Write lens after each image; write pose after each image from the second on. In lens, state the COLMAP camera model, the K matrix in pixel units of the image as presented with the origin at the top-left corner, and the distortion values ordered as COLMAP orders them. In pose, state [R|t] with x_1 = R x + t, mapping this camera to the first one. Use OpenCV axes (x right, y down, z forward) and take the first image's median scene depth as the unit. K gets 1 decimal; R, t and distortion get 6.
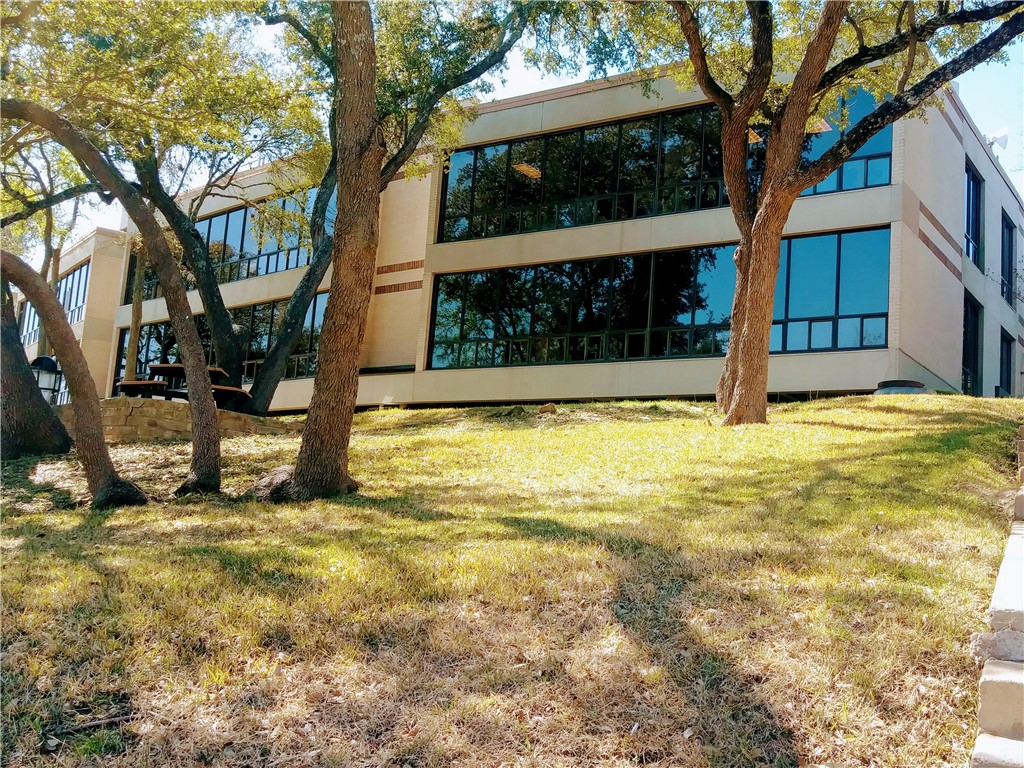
lens RADIAL K [[1110.7, 0, 512.0], [0, 1110.7, 384.0], [0, 0, 1]] dist [0.025367, -0.015964]
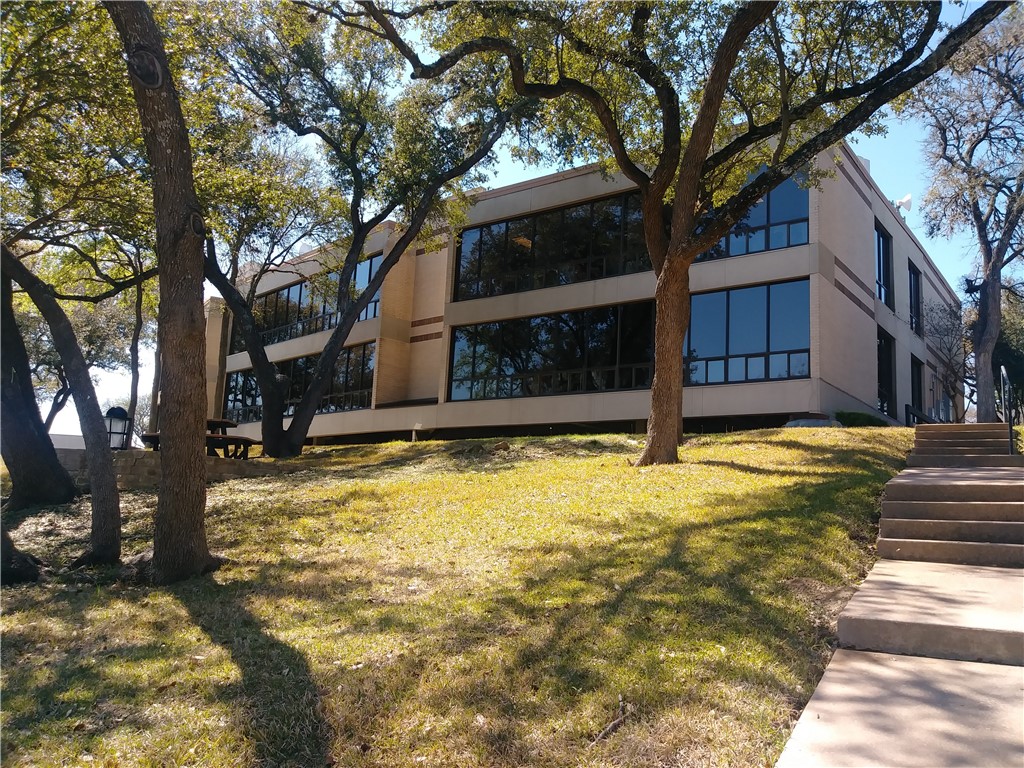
lens RADIAL K [[817.9, 0, 512.0], [0, 817.9, 384.0], [0, 0, 1]] dist [0.013423, 0.004644]
pose [[0.998120, -0.027679, -0.054693, 0.055674], [0.026747, 0.999485, -0.017714, -0.016818], [0.055155, 0.016218, 0.998346, 0.081800]]
